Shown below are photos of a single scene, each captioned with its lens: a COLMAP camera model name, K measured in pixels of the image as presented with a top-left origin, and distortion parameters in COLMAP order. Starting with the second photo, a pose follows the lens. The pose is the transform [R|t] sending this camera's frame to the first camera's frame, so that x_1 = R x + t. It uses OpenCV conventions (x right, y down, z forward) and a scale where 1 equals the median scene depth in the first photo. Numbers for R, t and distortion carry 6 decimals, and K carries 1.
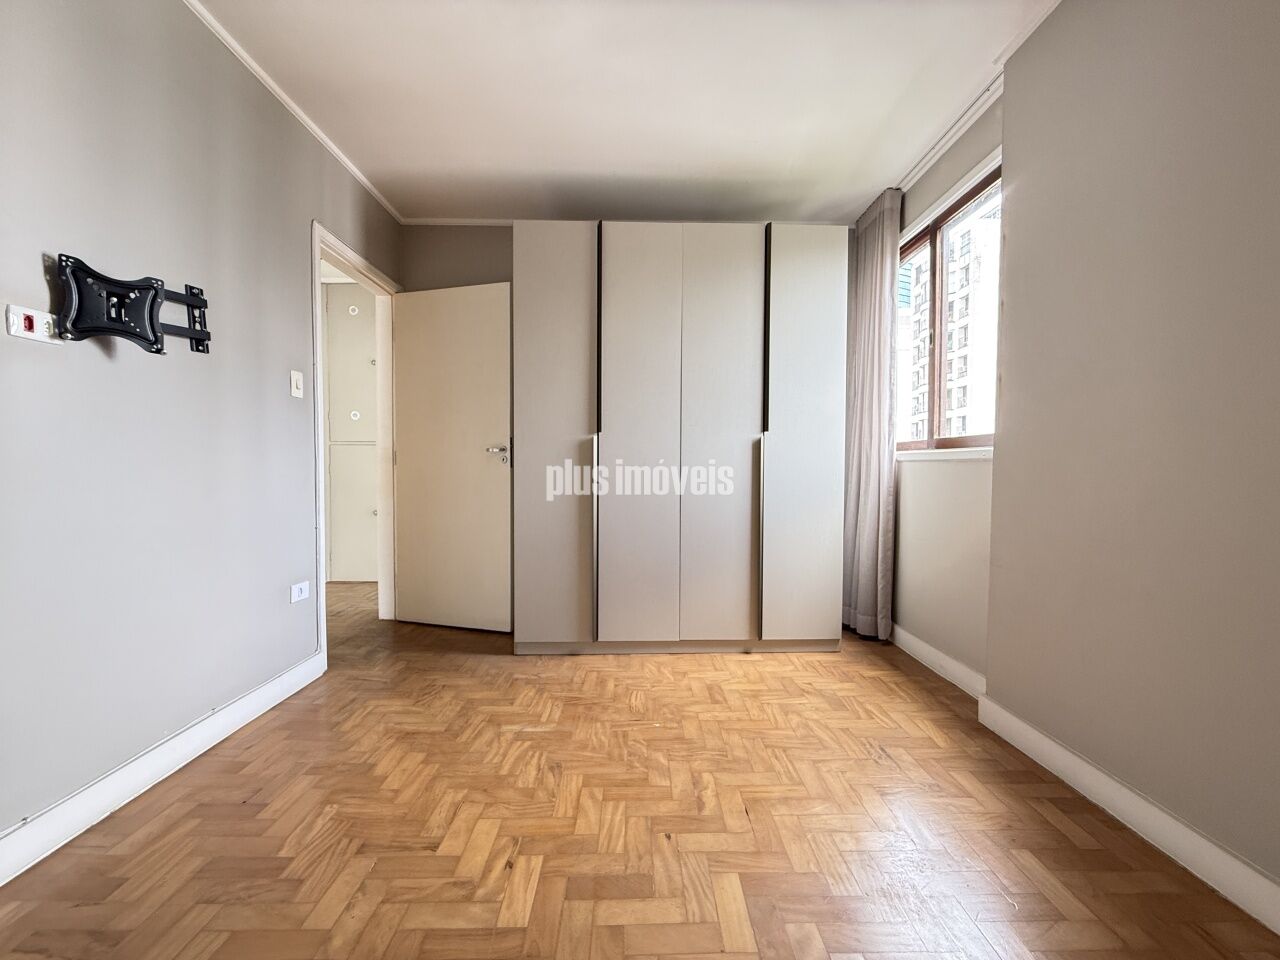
lens RADIAL K [[512.8, 0, 640.0], [0, 512.8, 480.0], [0, 0, 1]] dist [-0.000027, 0.000438]
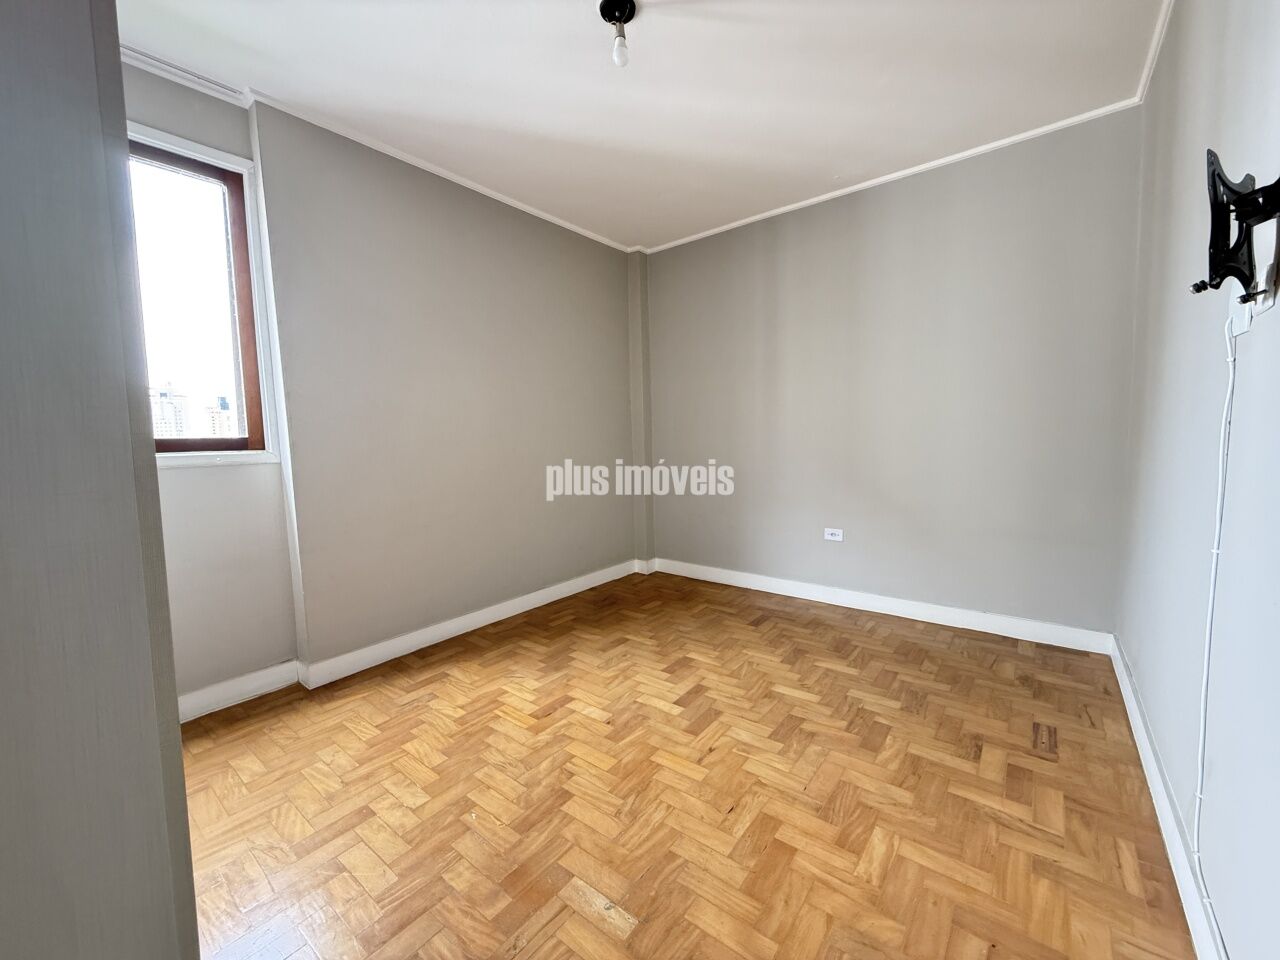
lens RADIAL K [[512.8, 0, 640.0], [0, 512.8, 480.0], [0, 0, 1]] dist [-0.000027, 0.000438]
pose [[-0.777282, -0.030466, 0.628415, -0.527431], [0.036636, 0.994940, 0.093550, -0.058239], [-0.628085, 0.095738, -0.772233, 1.205484]]
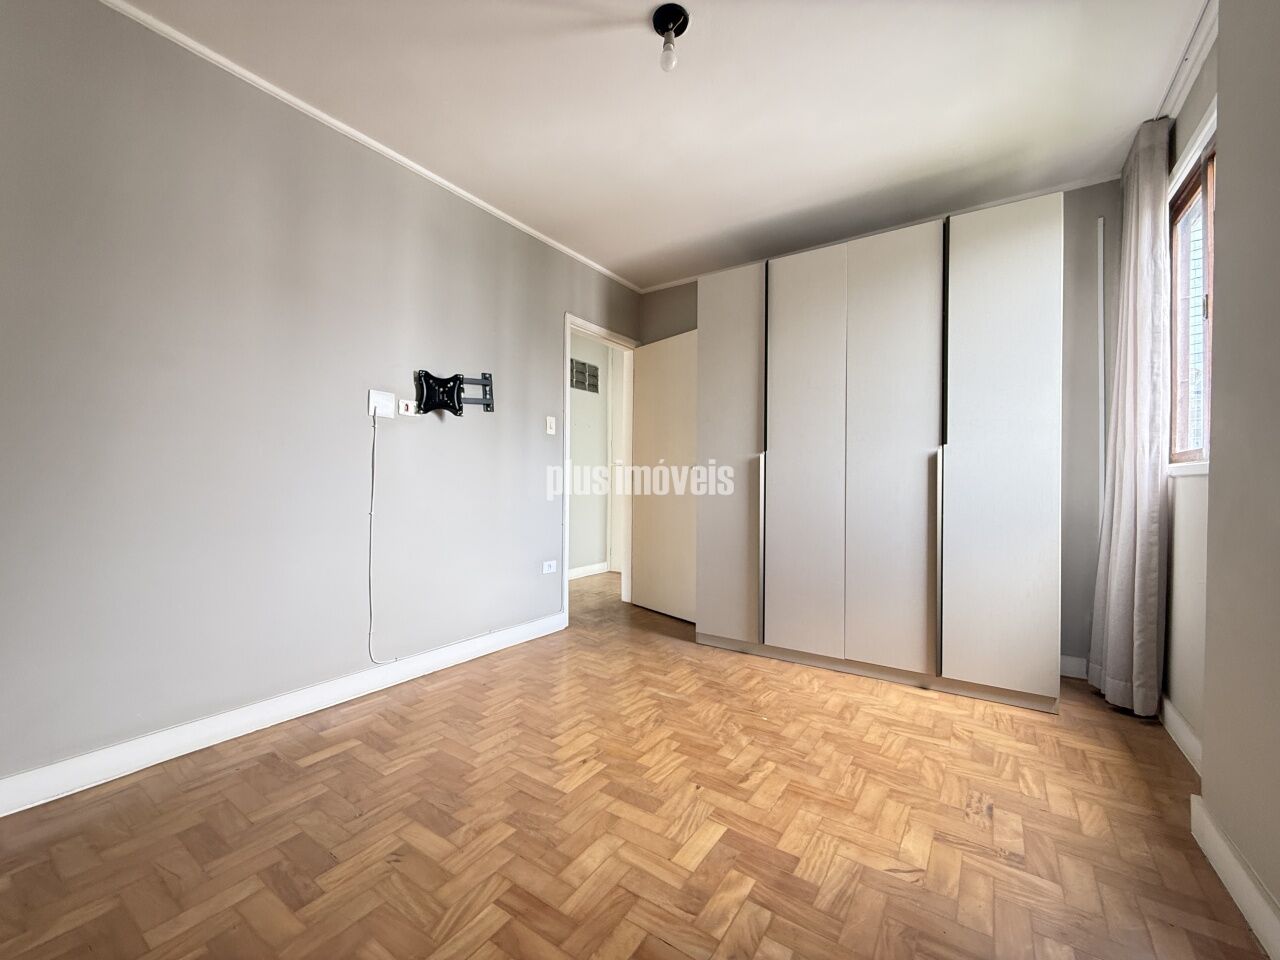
lens RADIAL K [[513.8, 0, 640.6], [0, 513.8, 482.0], [0, 0, 1]] dist [-0.001545, -0.000246]
pose [[0.818895, 0.003046, -0.573935, 0.386696], [-0.021742, 0.999433, -0.025716, 0.007616], [0.573531, 0.033537, 0.818497, -0.054012]]
